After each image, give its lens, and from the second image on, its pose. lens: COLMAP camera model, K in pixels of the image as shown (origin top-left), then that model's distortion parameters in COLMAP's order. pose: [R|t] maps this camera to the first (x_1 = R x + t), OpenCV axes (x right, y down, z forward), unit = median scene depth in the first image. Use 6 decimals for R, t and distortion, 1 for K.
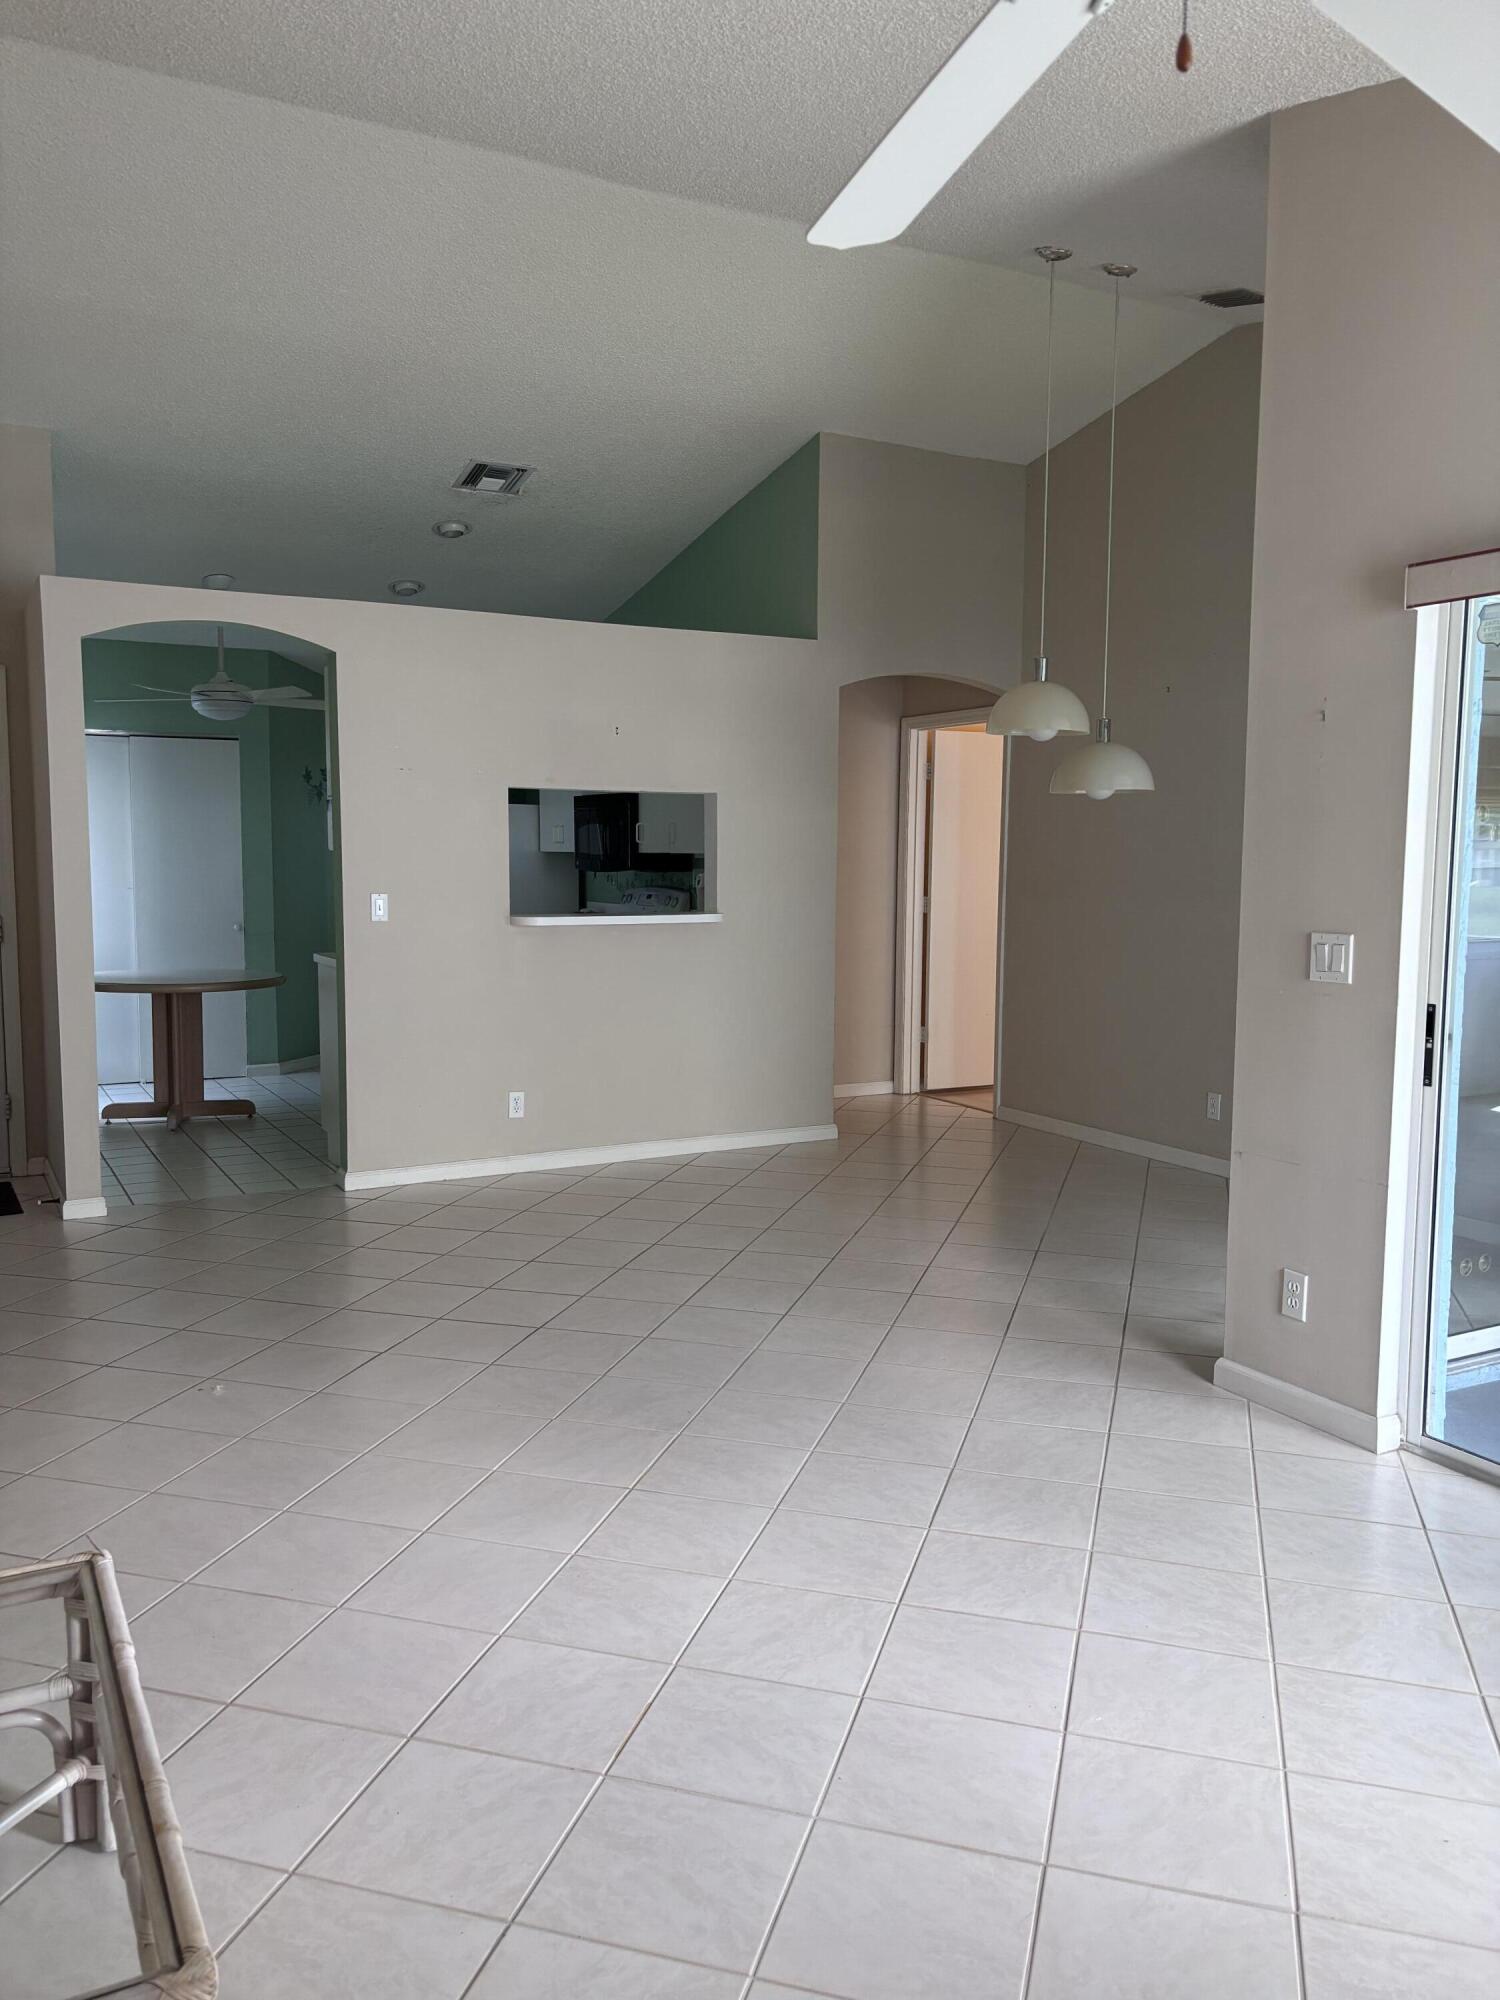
lens RADIAL K [[1490.9, 0, 769.1], [0, 1490.9, 1004.6], [0, 0, 1]] dist [0.025946, -0.034167]
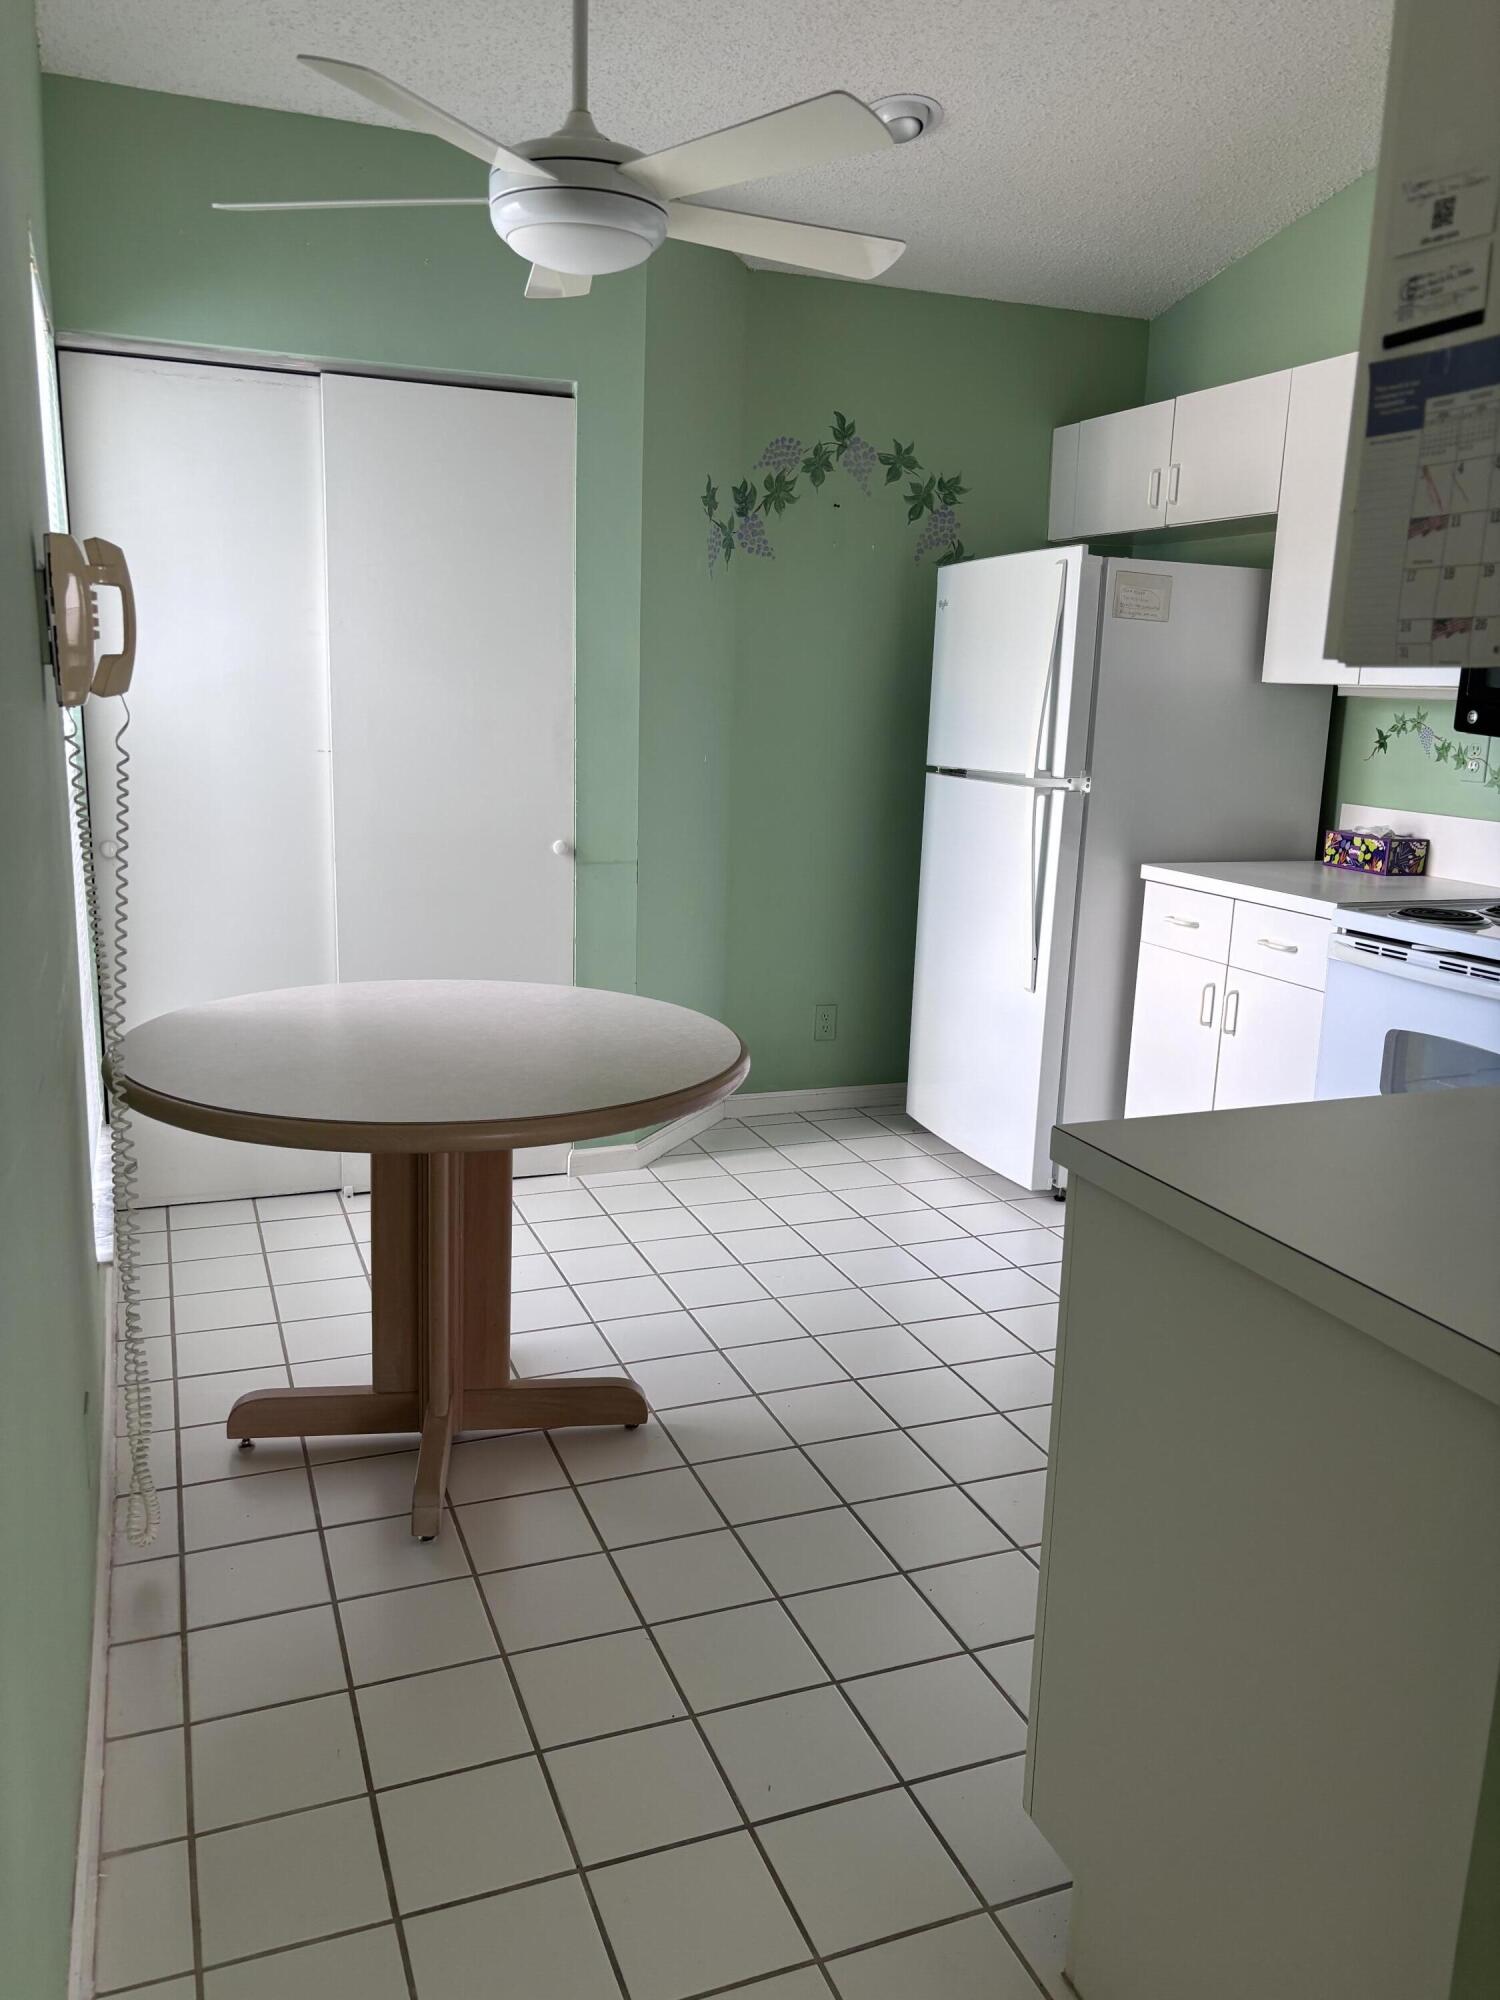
lens RADIAL K [[1506.1, 0, 745.8], [0, 1506.1, 1004.9], [0, 0, 1]] dist [0.045351, -0.057423]
pose [[0.988447, 0.054397, -0.141472, -0.181508], [-0.038949, 0.993195, 0.109760, -0.043124], [0.146480, -0.102981, 0.983839, 0.437279]]
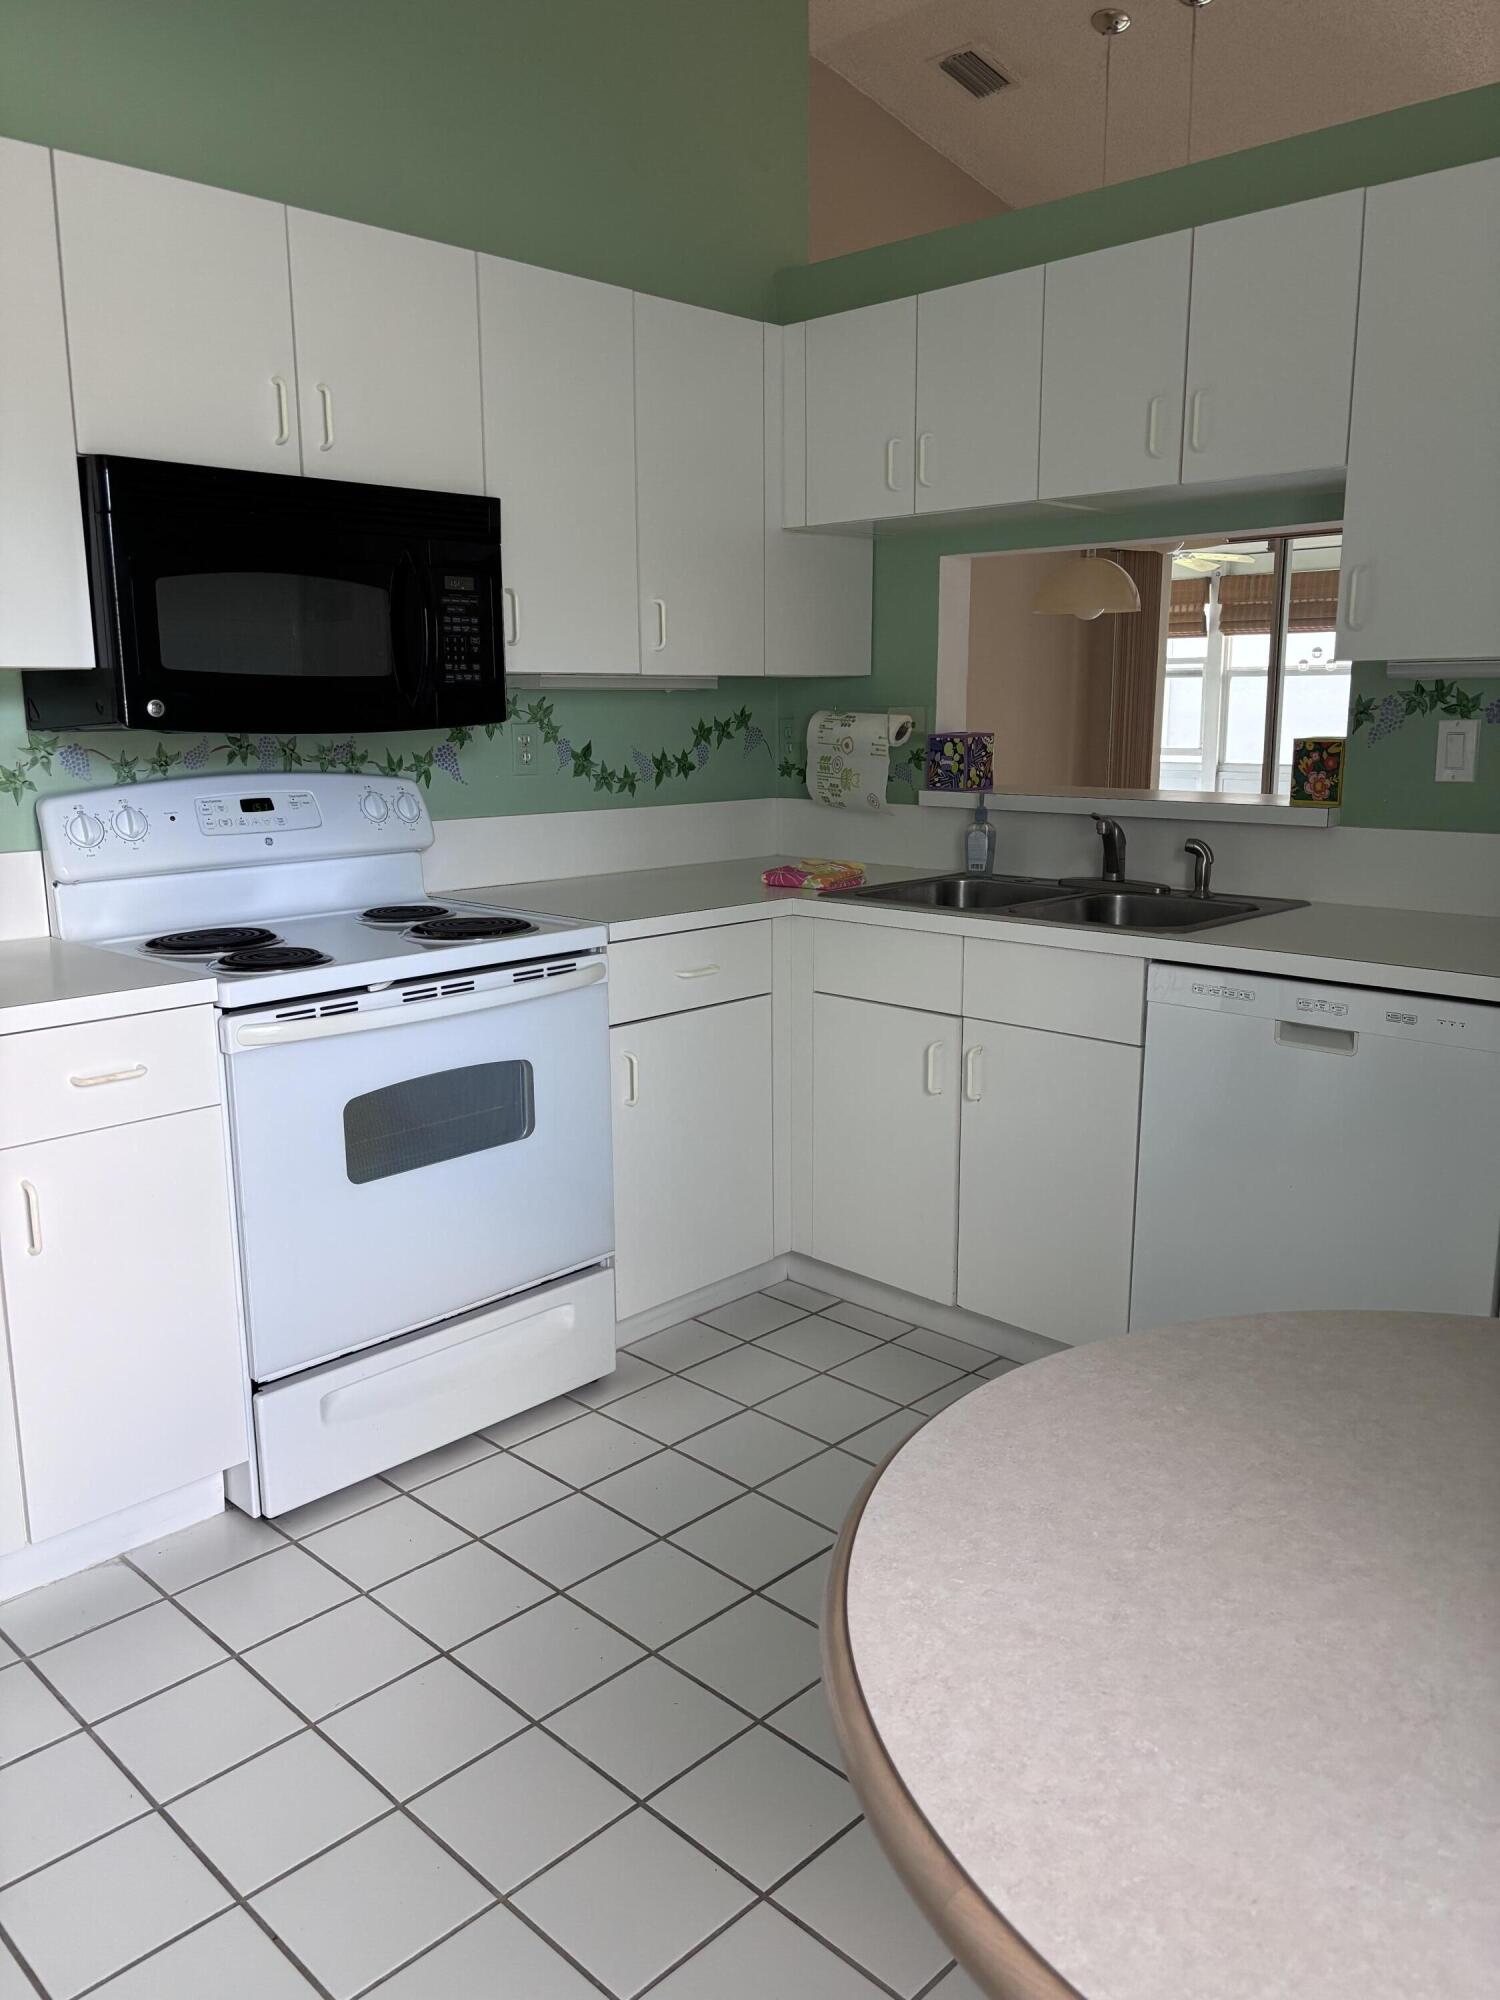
lens RADIAL K [[1513.4, 0, 750.0], [0, 1513.4, 1000.0], [0, 0, 1]] dist [0.002230, 0.008719]
pose [[-0.271905, -0.191041, 0.943171, -0.317342], [0.104339, 0.968466, 0.226244, -0.069576], [-0.956651, 0.159926, -0.243398, 0.709155]]
